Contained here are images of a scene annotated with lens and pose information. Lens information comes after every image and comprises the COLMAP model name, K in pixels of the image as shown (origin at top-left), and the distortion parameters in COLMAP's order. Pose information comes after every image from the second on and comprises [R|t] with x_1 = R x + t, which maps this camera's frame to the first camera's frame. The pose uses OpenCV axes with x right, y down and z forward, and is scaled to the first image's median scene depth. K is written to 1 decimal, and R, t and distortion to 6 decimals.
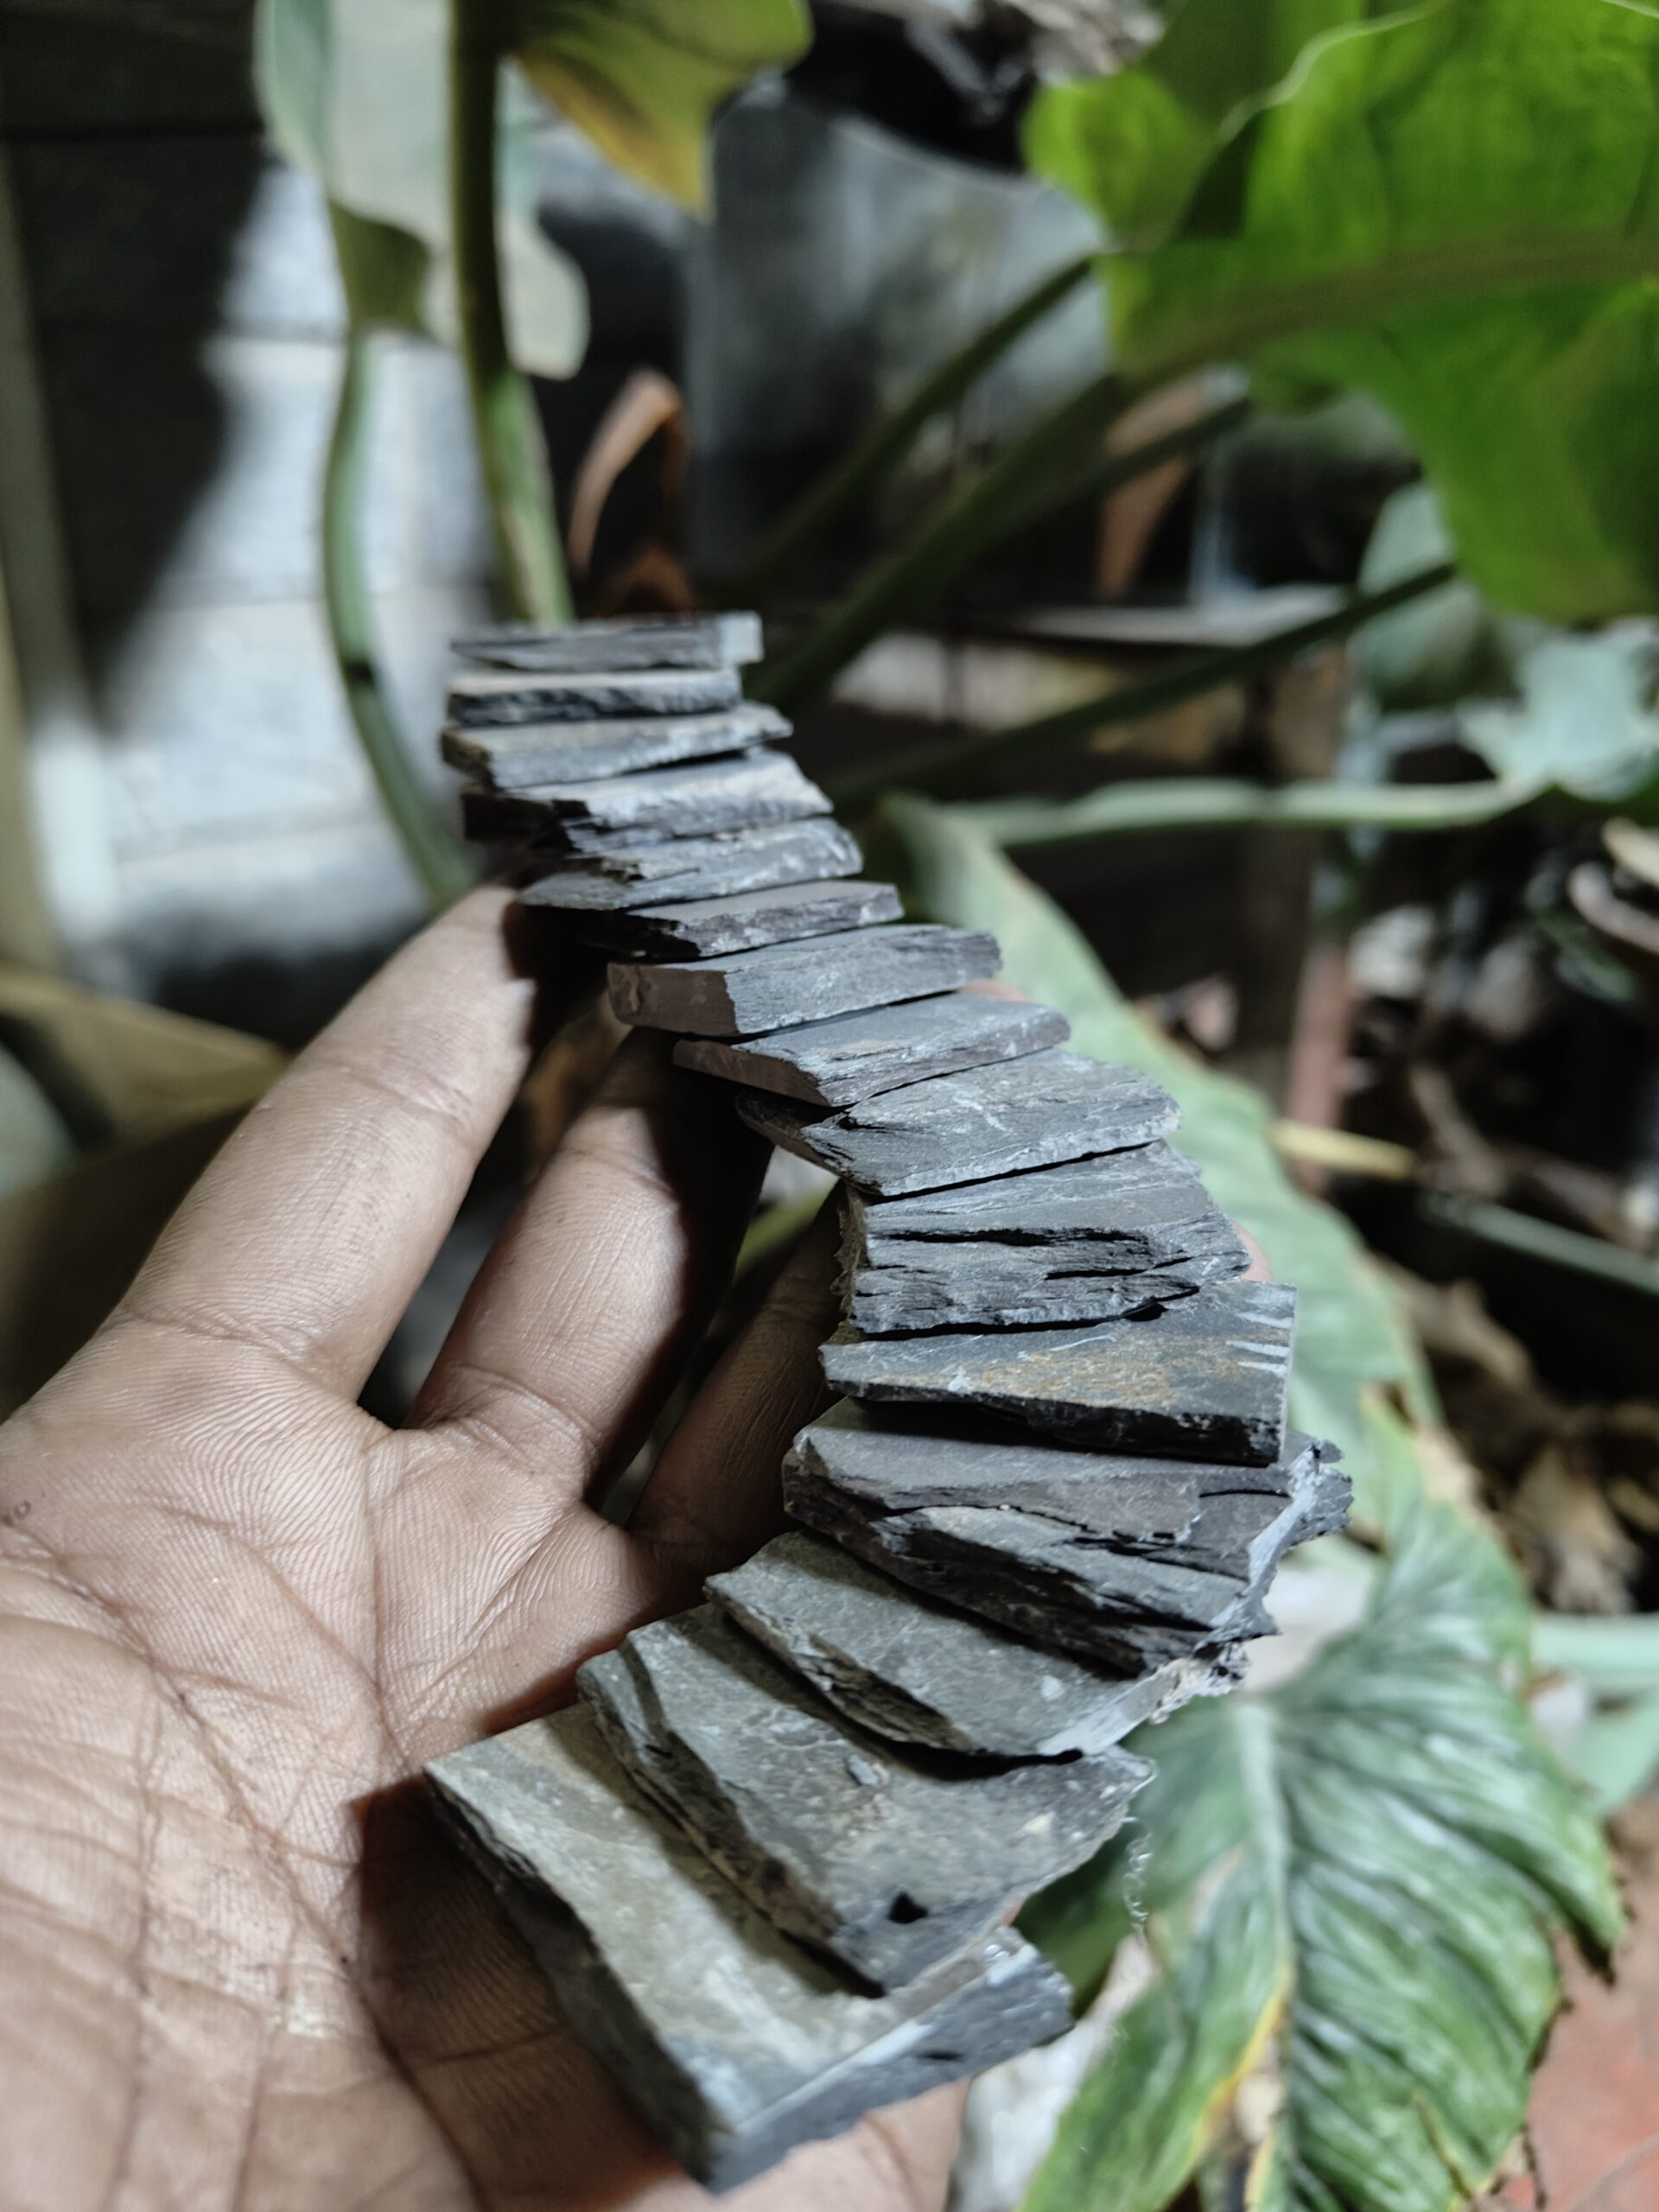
lens RADIAL K [[1606.7, 0, 829.5], [0, 1606.7, 1106.0], [0, 0, 1]] dist [-0.042113, 0.005618]
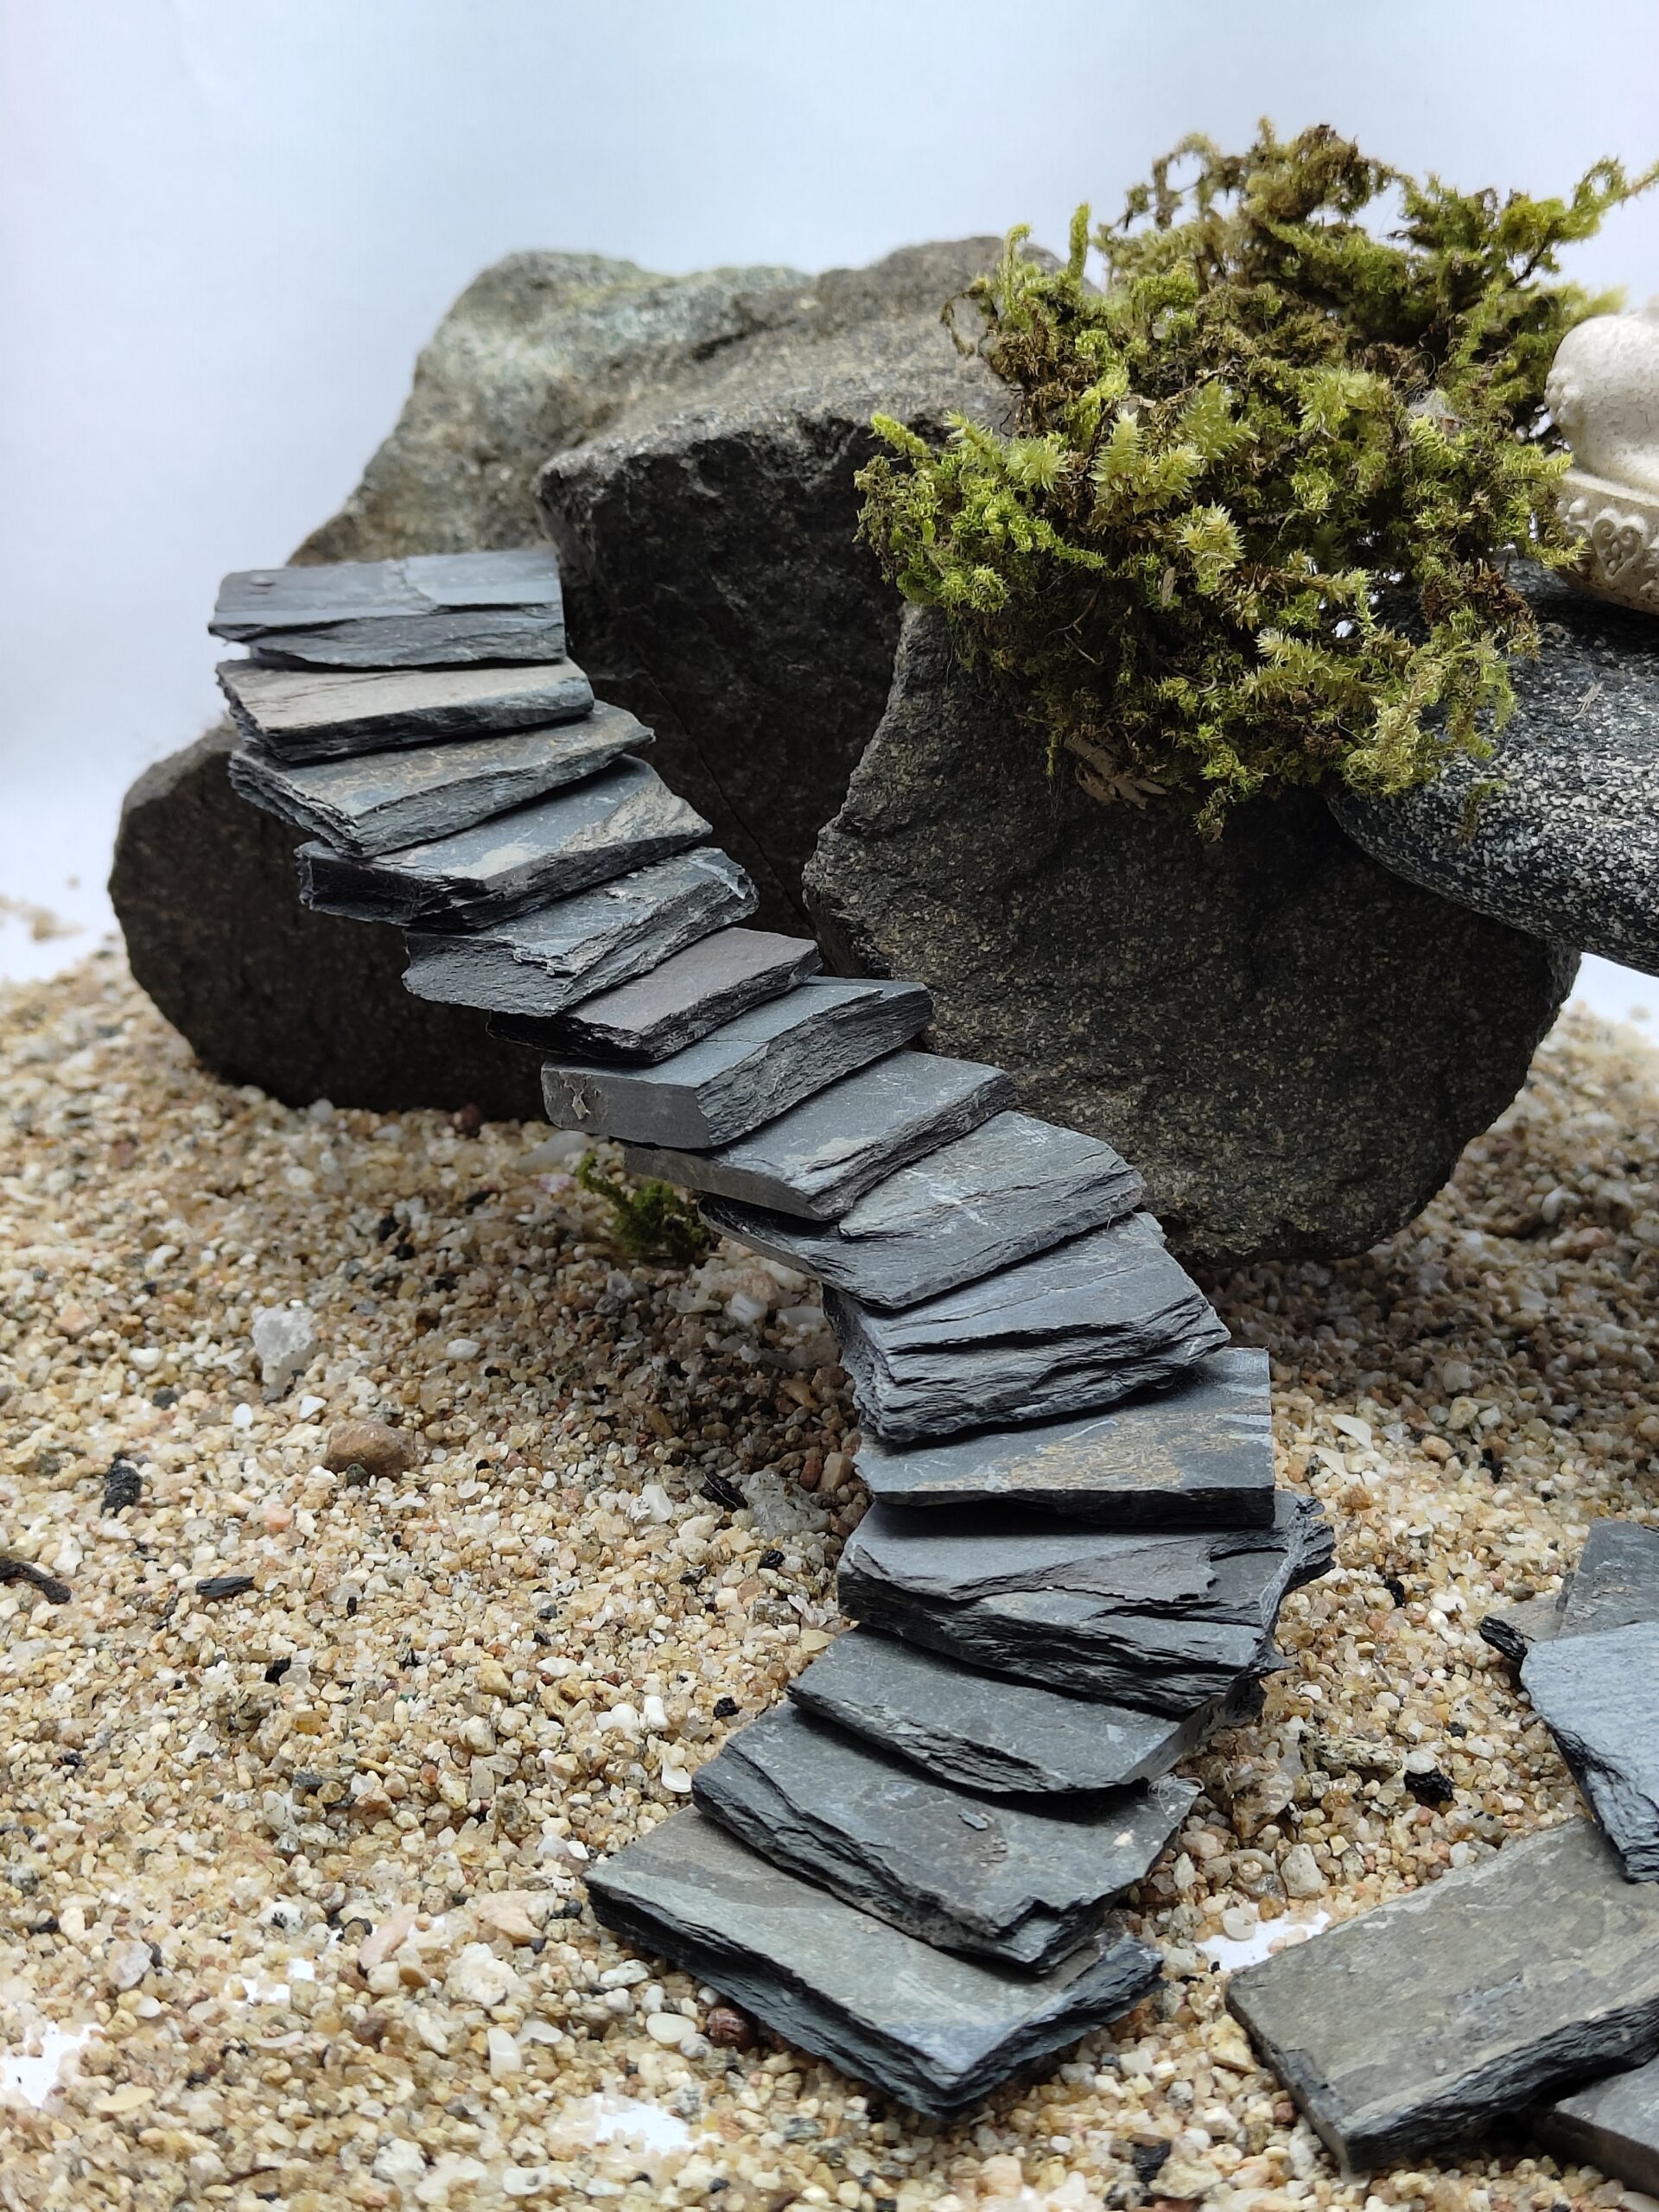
lens RADIAL K [[3166.4, 0, 817.6], [0, 3166.4, 1065.8], [0, 0, 1]] dist [0.166829, -0.778450]
pose [[0.978429, -0.095144, 0.183367, -0.430502], [0.074682, 0.990502, 0.115446, -0.392869], [-0.192610, -0.099262, 0.976242, -1.149868]]
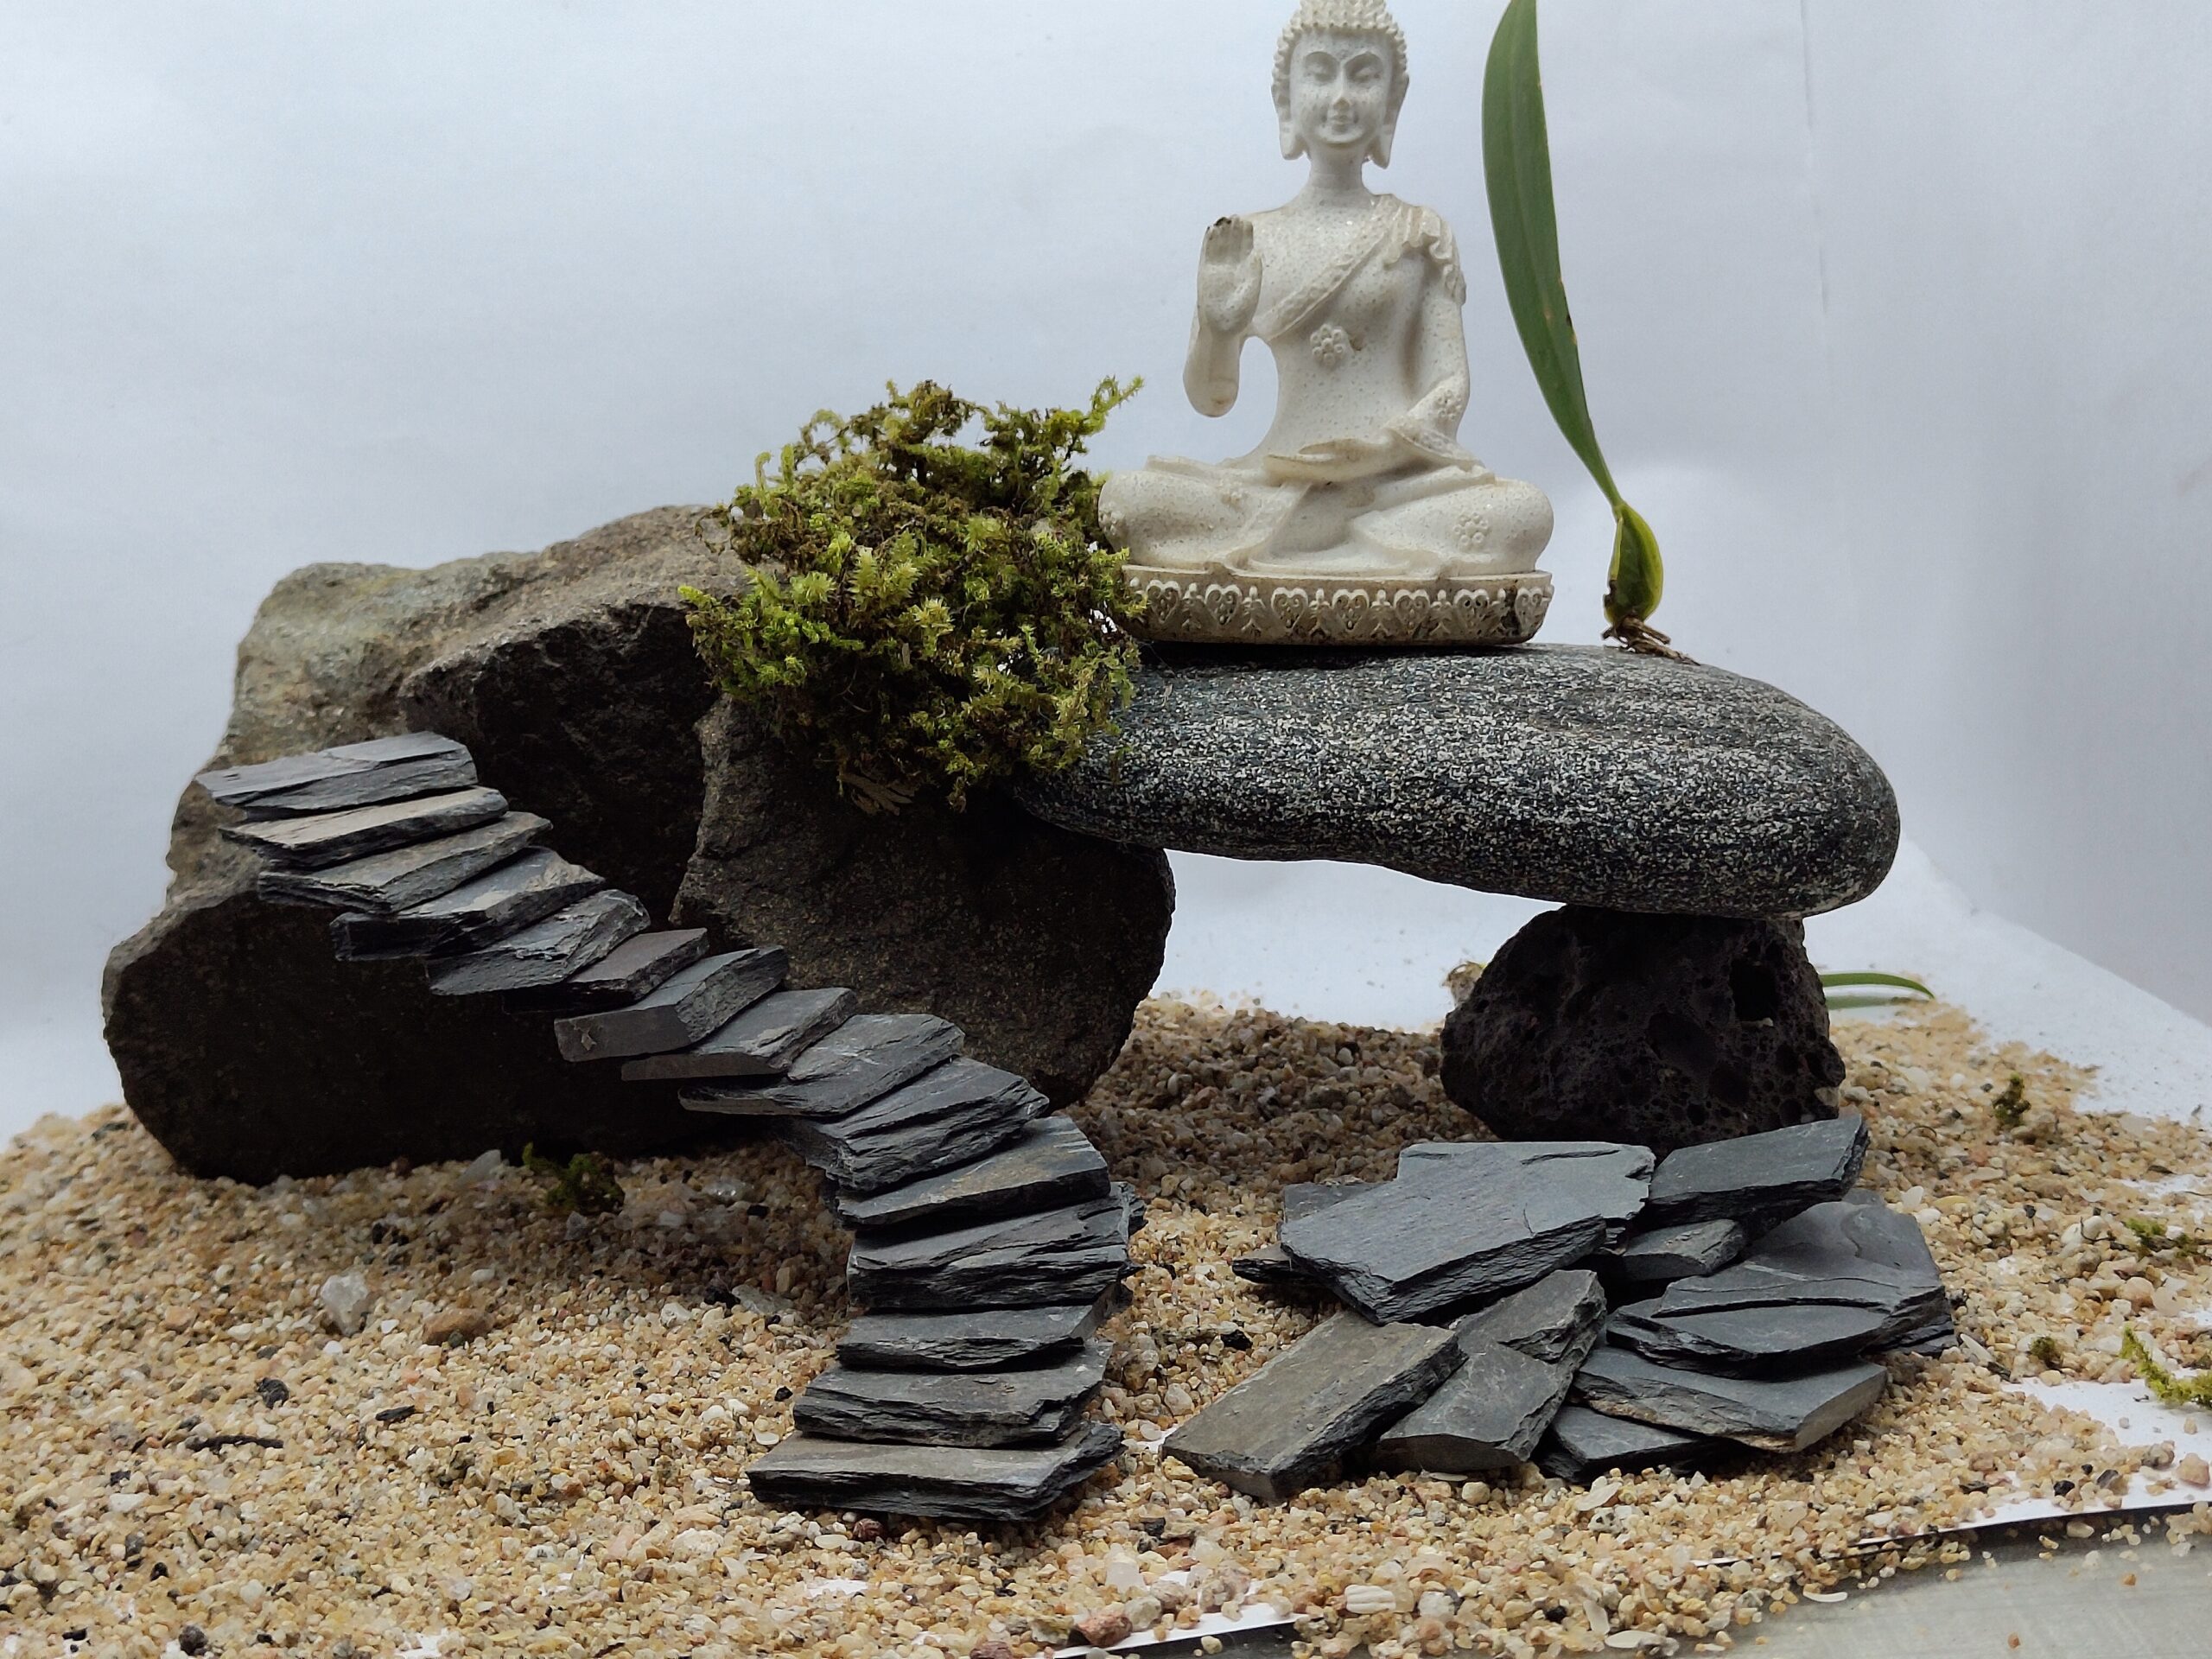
lens RADIAL K [[3111.7, 0, 1065.2], [0, 3111.7, 824.1], [0, 0, 1]] dist [0.159005, -0.752709]
pose [[0.849493, -0.179237, 0.496222, -1.426486], [0.238490, 0.969404, -0.058124, 0.008972], [-0.470621, 0.167720, 0.866248, -2.091876]]
